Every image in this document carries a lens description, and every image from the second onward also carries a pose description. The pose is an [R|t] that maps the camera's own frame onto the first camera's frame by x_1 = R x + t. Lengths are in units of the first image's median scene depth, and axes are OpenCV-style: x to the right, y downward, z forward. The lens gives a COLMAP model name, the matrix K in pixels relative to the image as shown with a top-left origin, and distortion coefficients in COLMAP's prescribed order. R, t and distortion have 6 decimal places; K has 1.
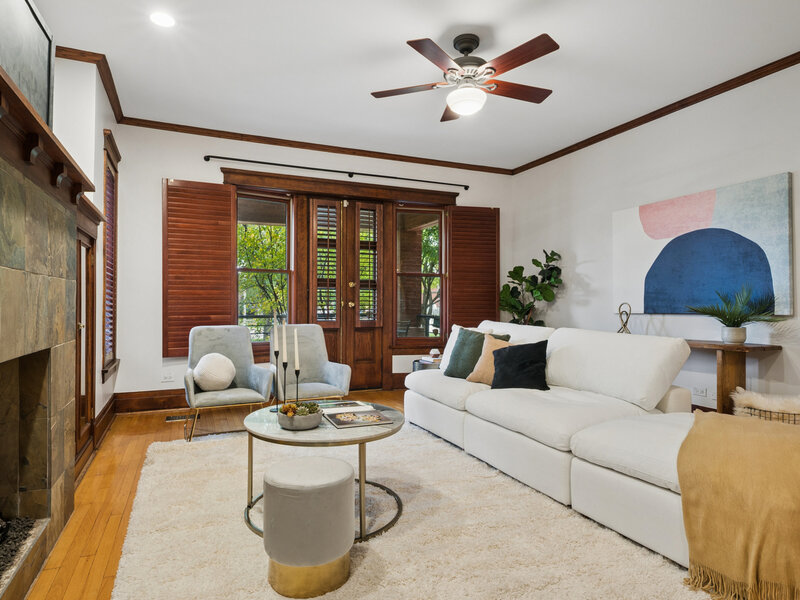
lens RADIAL K [[478.3, 0, 394.7], [0, 478.3, 302.0], [0, 0, 1]] dist [0.018080, -0.014656]
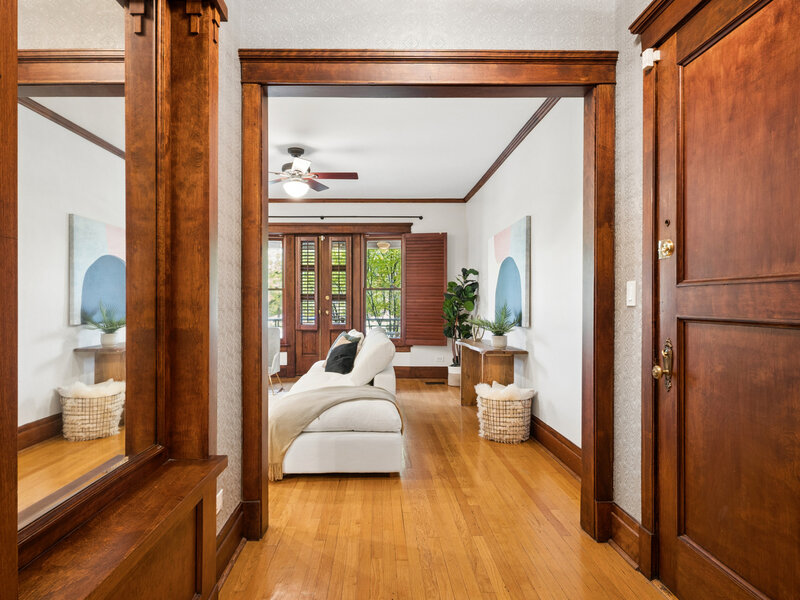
lens RADIAL K [[475.4, 0, 391.5], [0, 475.4, 300.6], [0, 0, 1]] dist [0.001126, -0.001014]
pose [[0.932073, -0.005850, -0.362224, 0.587384], [0.006942, 0.999974, 0.001713, -0.030184], [0.362205, -0.004111, 0.932090, -0.196576]]
